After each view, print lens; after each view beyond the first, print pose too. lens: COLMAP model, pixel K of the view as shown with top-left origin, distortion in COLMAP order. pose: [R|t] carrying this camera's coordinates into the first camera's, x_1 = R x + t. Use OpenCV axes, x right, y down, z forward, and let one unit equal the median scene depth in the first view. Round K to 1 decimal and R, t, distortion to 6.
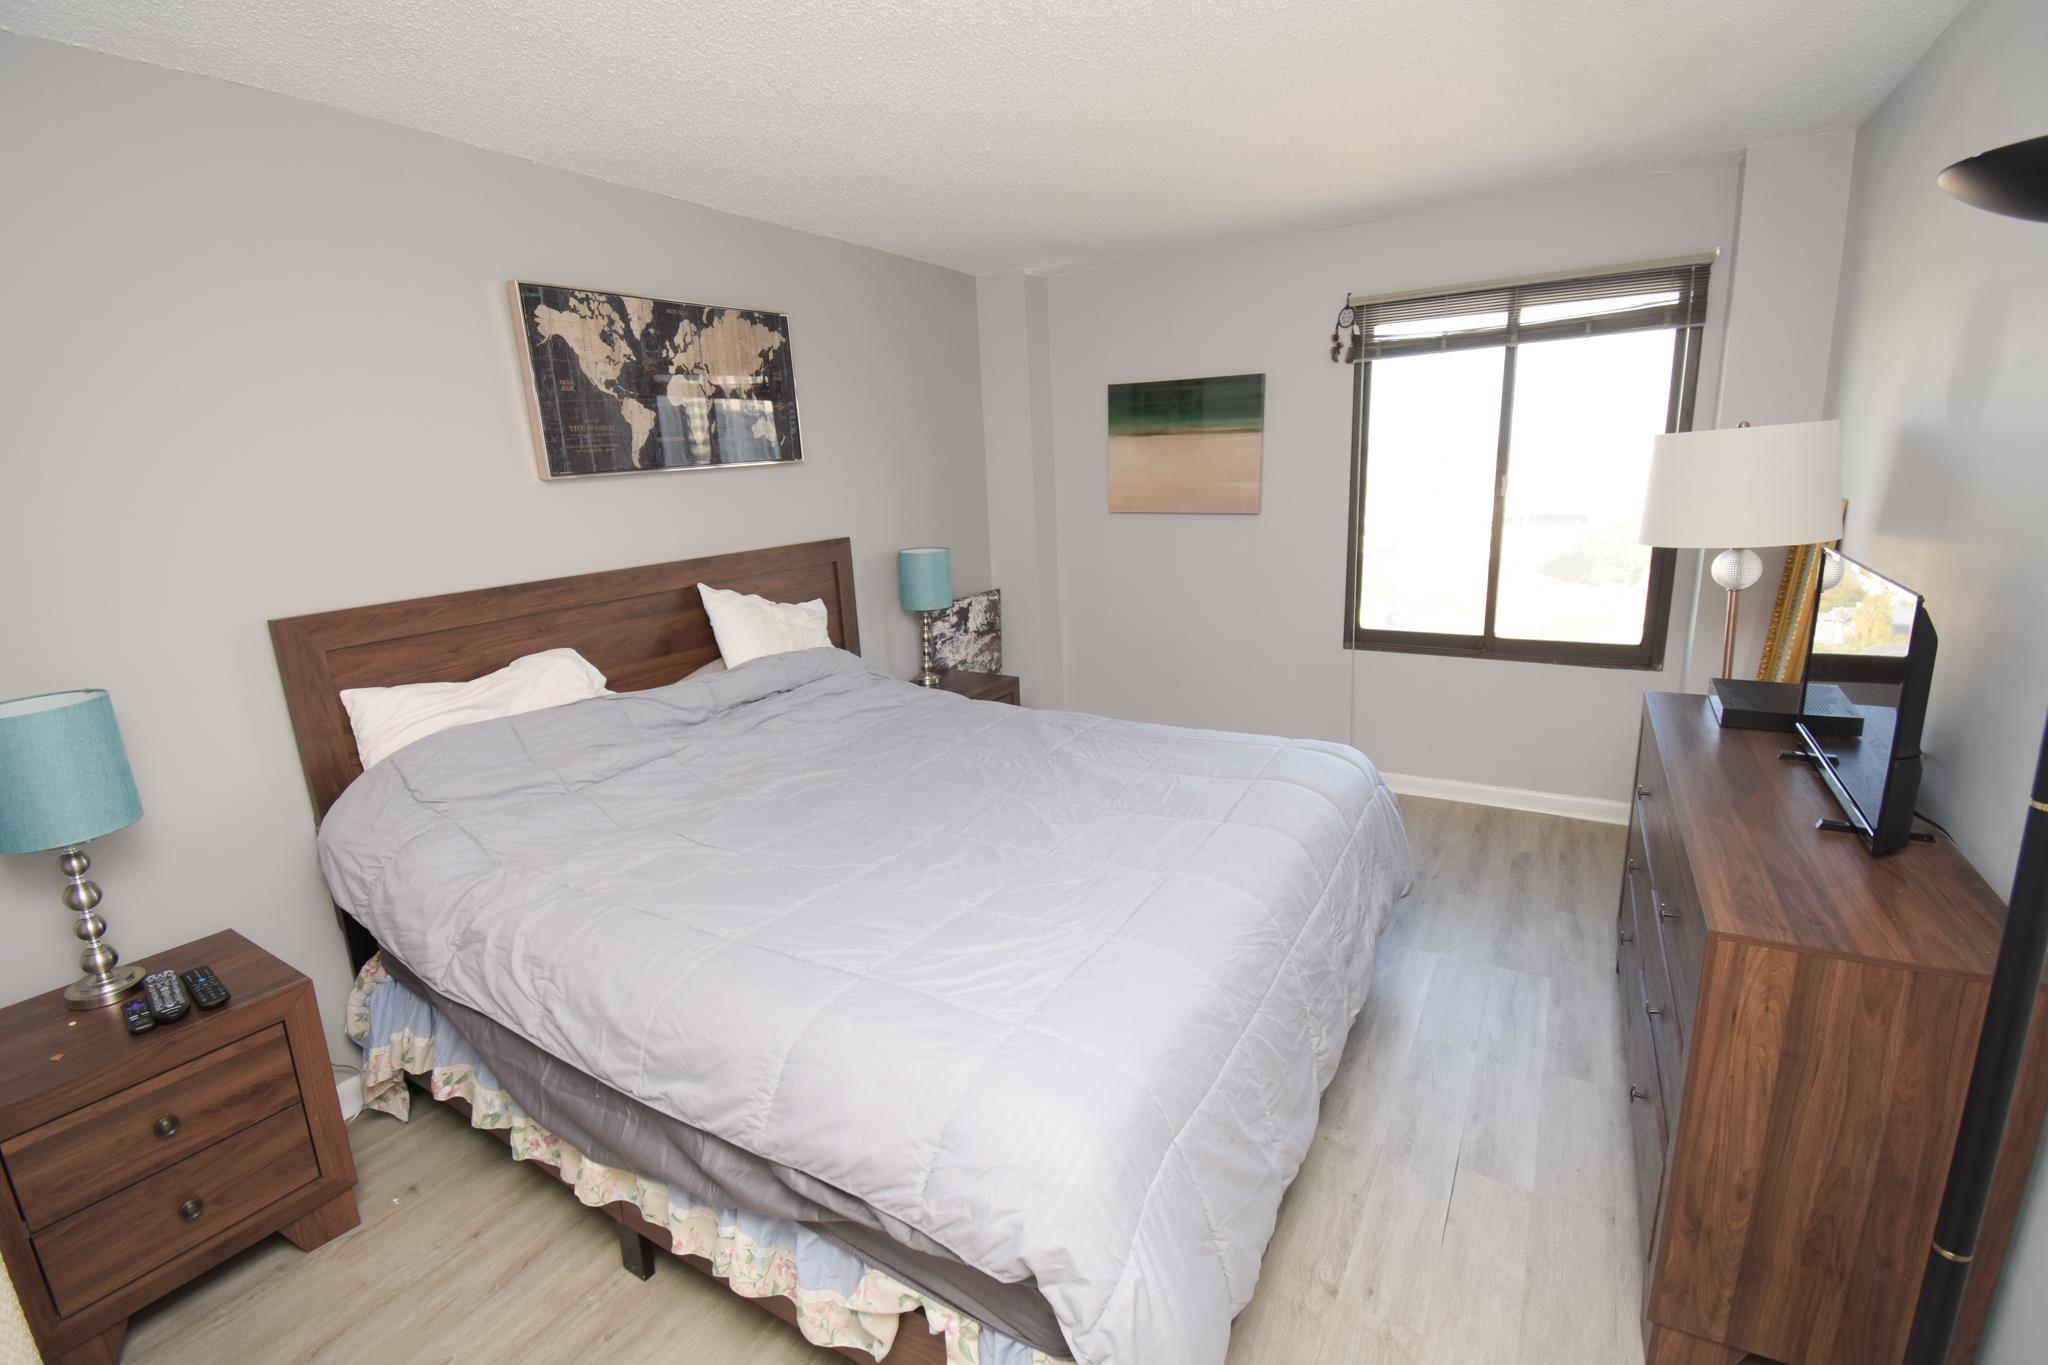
lens RADIAL K [[911.3, 0, 1016.8], [0, 911.3, 674.6], [0, 0, 1]] dist [0.012638, -0.020753]
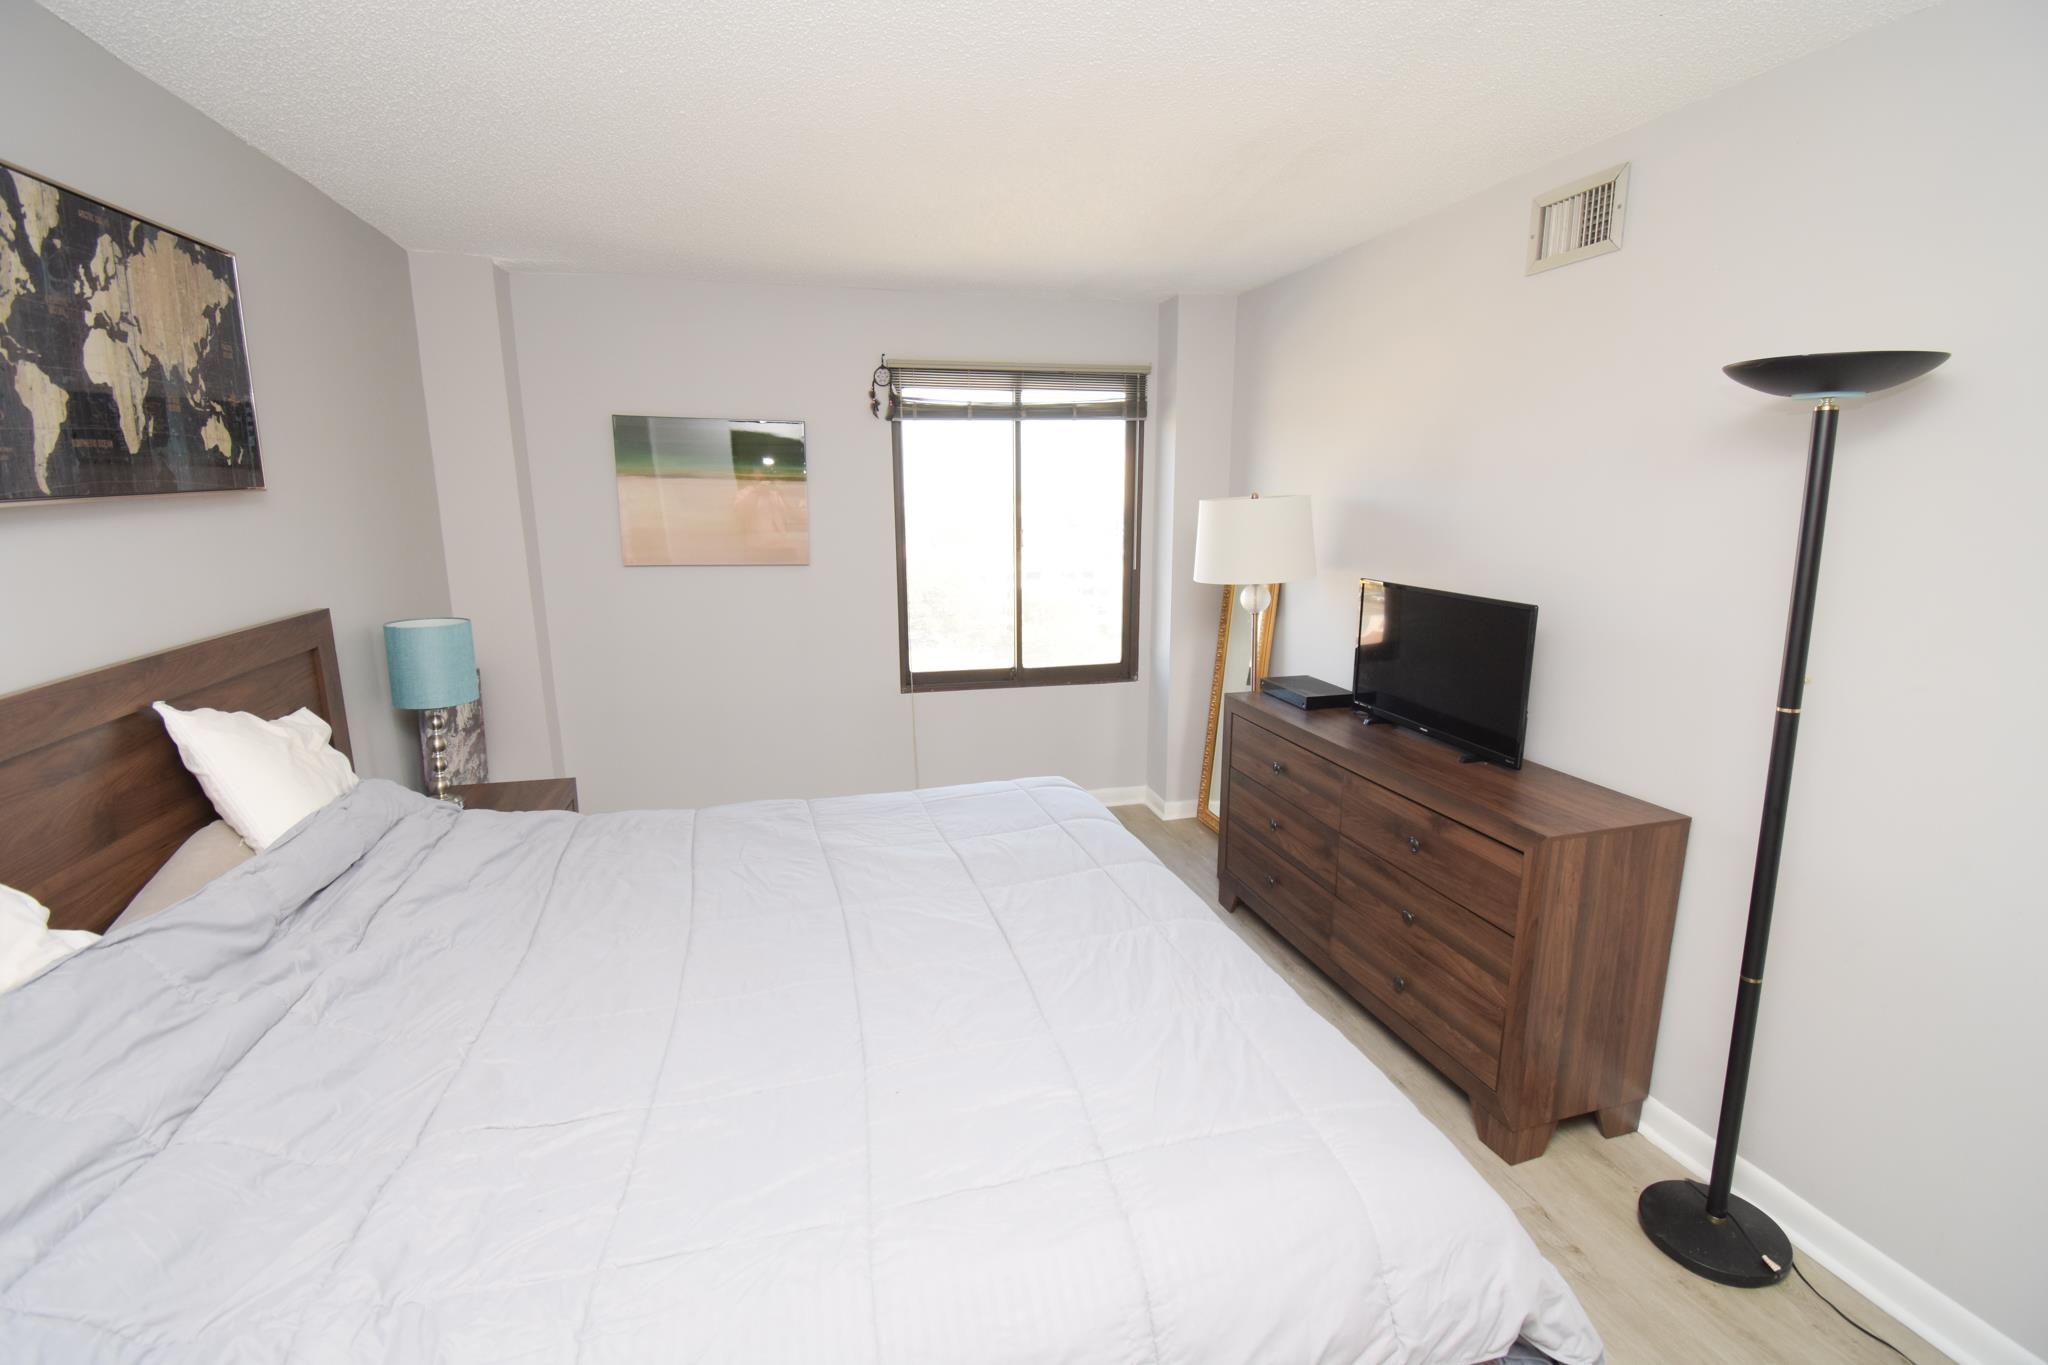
lens RADIAL K [[911.3, 0, 1025.1], [0, 911.3, 674.6], [0, 0, 1]] dist [0.012638, -0.020753]
pose [[0.691472, -0.099536, 0.715513, -0.375679], [0.138998, 0.990287, 0.003432, -0.045271], [-0.708905, 0.097082, 0.698591, 0.238929]]
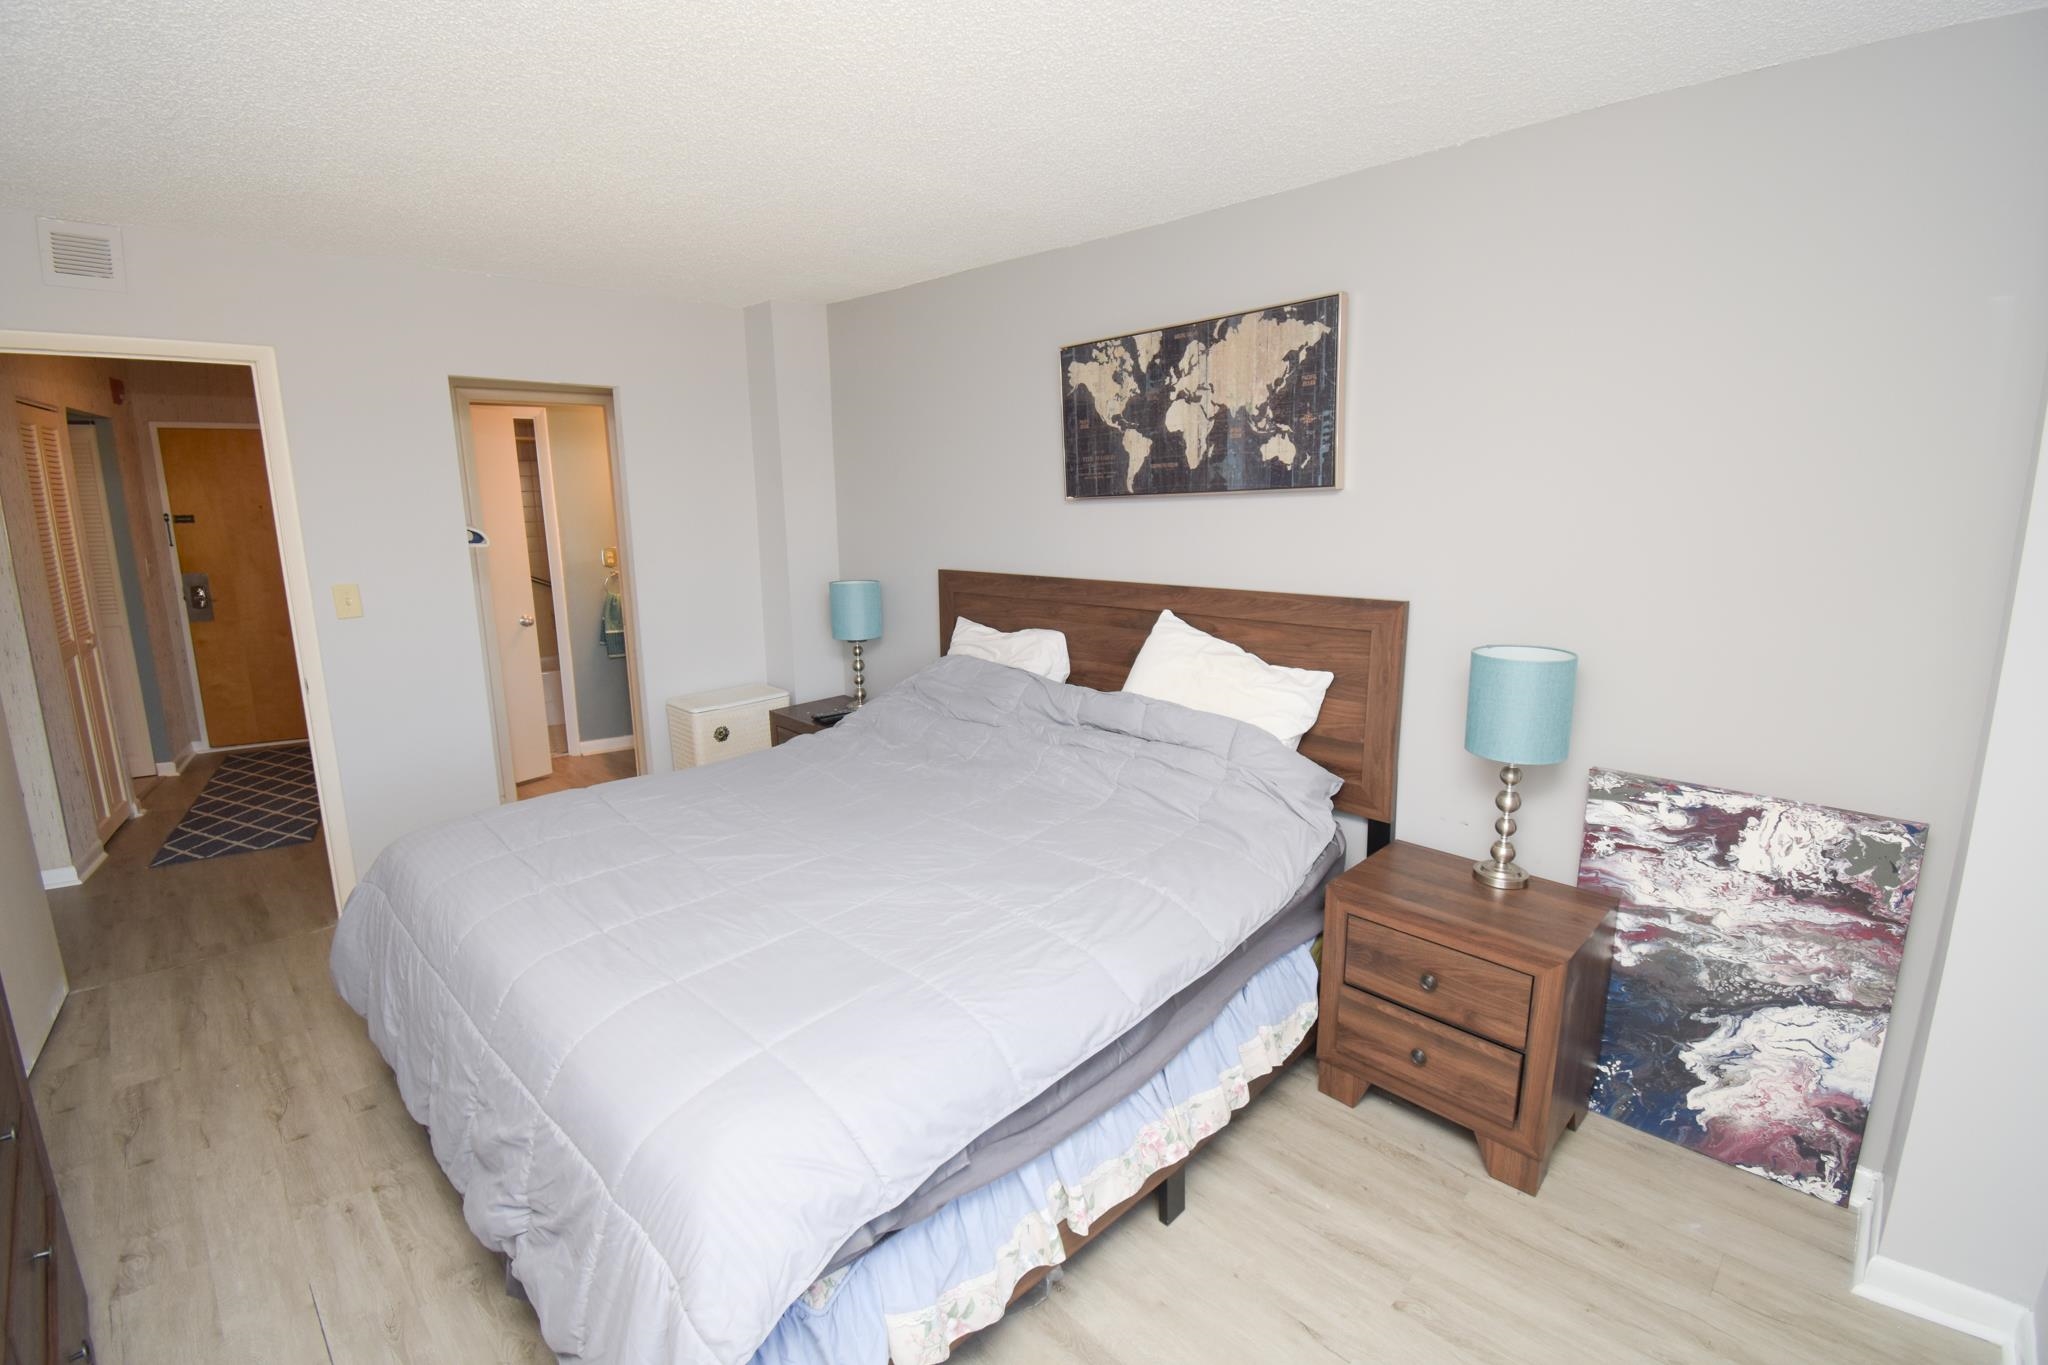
lens RADIAL K [[911.3, 0, 1028.0], [0, 911.3, 682.8], [0, 0, 1]] dist [0.012638, -0.020753]
pose [[-0.236853, 0.230276, -0.943861, 0.640149], [-0.209180, 0.936632, 0.281004, -0.273082], [0.948759, 0.263994, -0.173675, 1.051116]]
